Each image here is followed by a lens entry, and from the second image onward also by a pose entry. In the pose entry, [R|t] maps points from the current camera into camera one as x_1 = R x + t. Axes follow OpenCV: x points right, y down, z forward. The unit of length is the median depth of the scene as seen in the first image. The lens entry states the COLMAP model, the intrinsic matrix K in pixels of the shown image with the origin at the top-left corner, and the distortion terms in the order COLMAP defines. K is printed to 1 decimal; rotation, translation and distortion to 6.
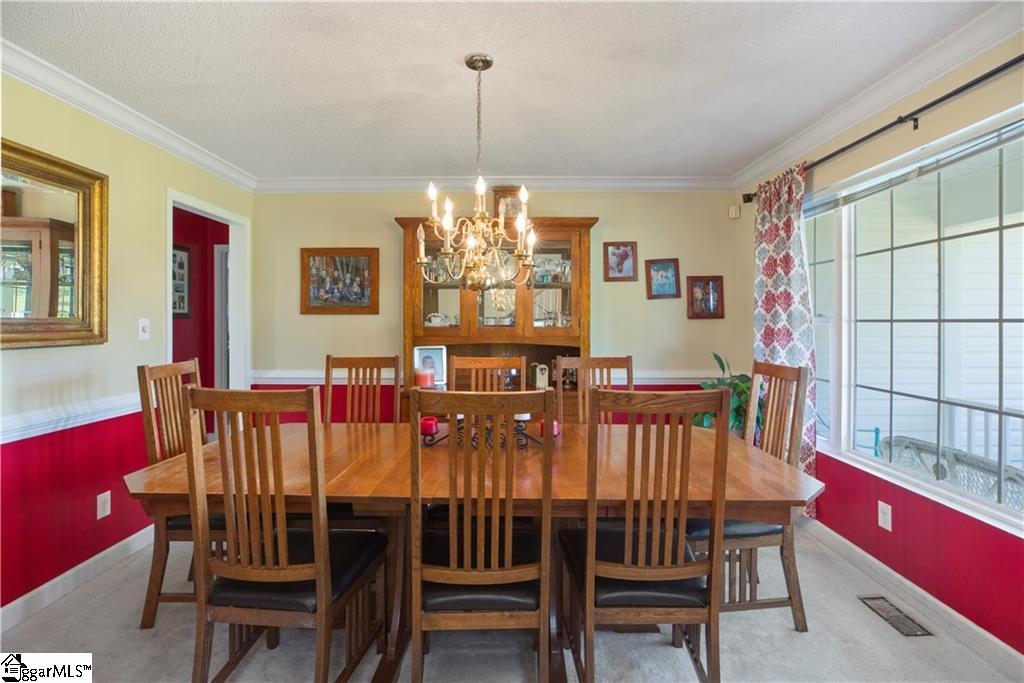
lens RADIAL K [[480.6, 0, 514.1], [0, 480.6, 316.5], [0, 0, 1]] dist [0.000179, 0.000268]
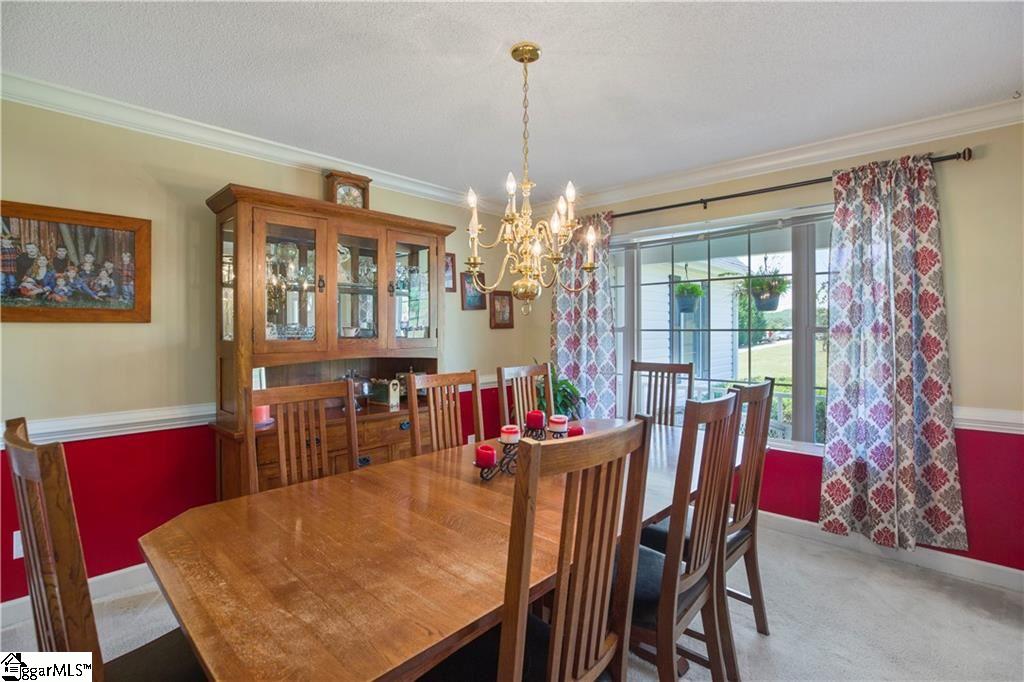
lens RADIAL K [[491.1, 0, 509.8], [0, 491.1, 333.1], [0, 0, 1]] dist [-0.013855, 0.000114]
pose [[0.686322, -0.007546, 0.727259, -0.428407], [-0.002911, 0.999910, 0.013122, -0.000428], [-0.727292, -0.011123, 0.686238, 0.196018]]
